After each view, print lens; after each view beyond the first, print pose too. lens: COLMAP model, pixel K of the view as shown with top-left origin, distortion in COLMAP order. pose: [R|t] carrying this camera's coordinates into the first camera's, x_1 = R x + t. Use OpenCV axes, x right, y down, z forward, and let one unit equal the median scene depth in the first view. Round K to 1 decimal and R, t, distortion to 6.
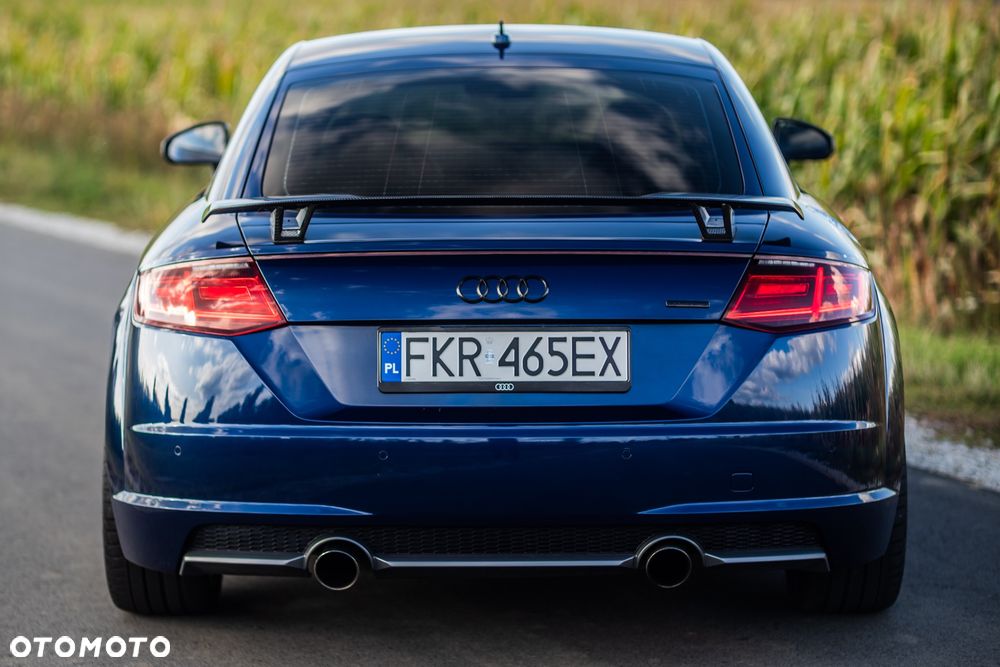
lens RADIAL K [[3021.5, 0, 500.0], [0, 3021.5, 333.5], [0, 0, 1]] dist [-0.168791, -0.440199]
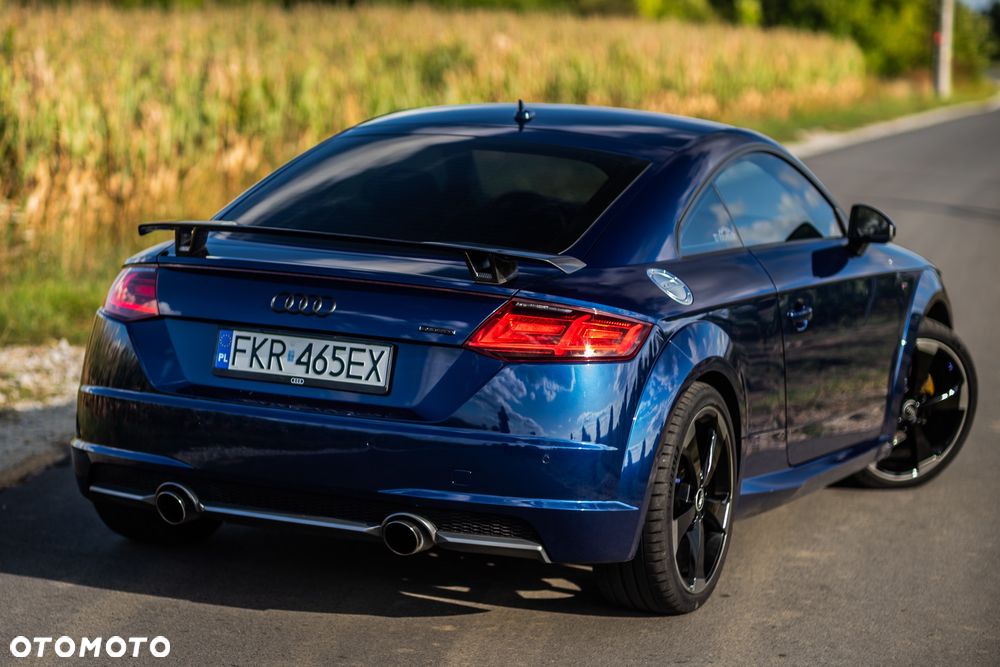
lens RADIAL K [[3021.5, 0, 500.0], [0, 3021.5, 333.5], [0, 0, 1]] dist [-0.168791, -0.440199]
pose [[0.903018, 0.096233, -0.418685, 0.608701], [-0.105300, 0.994439, 0.001457, -0.013054], [0.416497, 0.042772, 0.908130, -0.120275]]
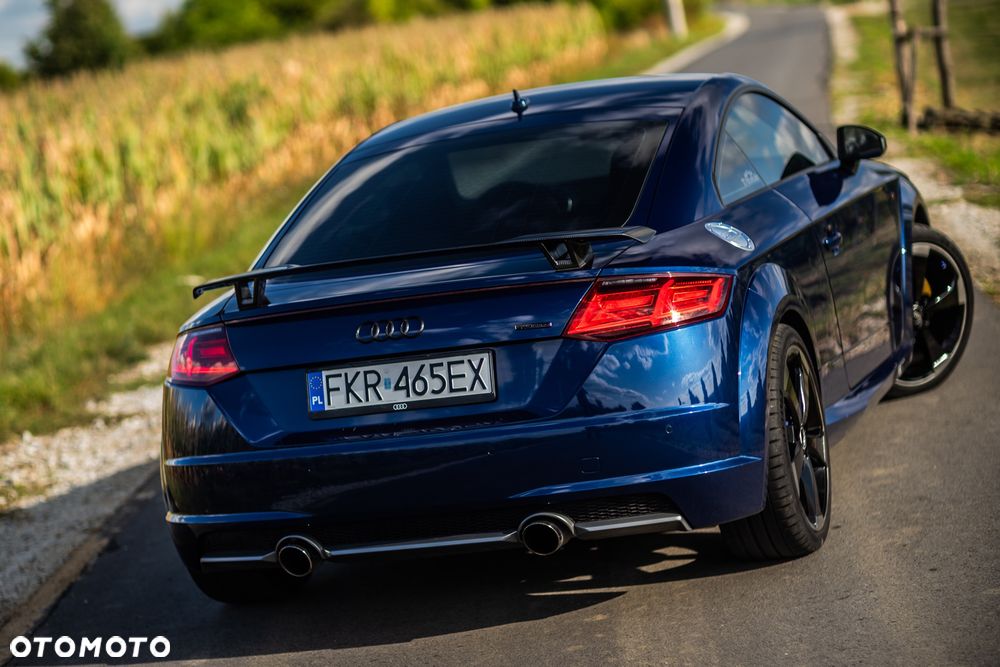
lens RADIAL K [[2898.3, 0, 500.0], [0, 2898.3, 333.5], [0, 0, 1]] dist [-0.117843, -1.361690]
pose [[0.935301, -0.100567, -0.339261, 0.452658], [0.107673, 0.994184, 0.002135, -0.010737], [0.337073, -0.038526, 0.940690, -0.120120]]
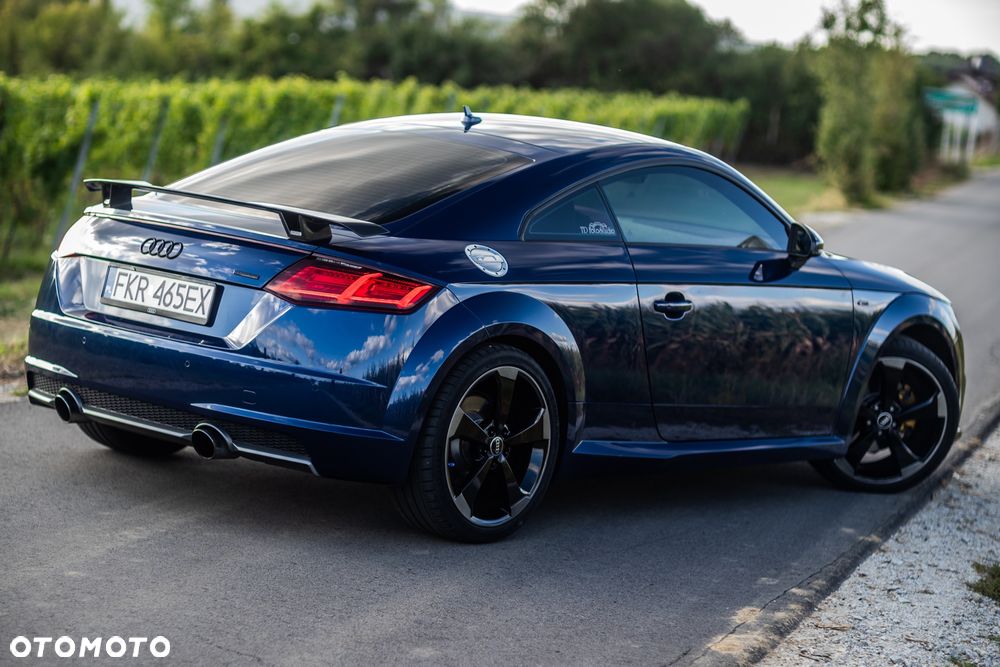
lens RADIAL K [[3021.5, 0, 500.0], [0, 3021.5, 333.5], [0, 0, 1]] dist [-0.168791, -0.440199]
pose [[0.725439, 0.143795, -0.673098, 1.166239], [-0.185795, 0.982541, 0.009658, -0.018931], [0.662735, 0.118052, 0.739490, -0.018529]]
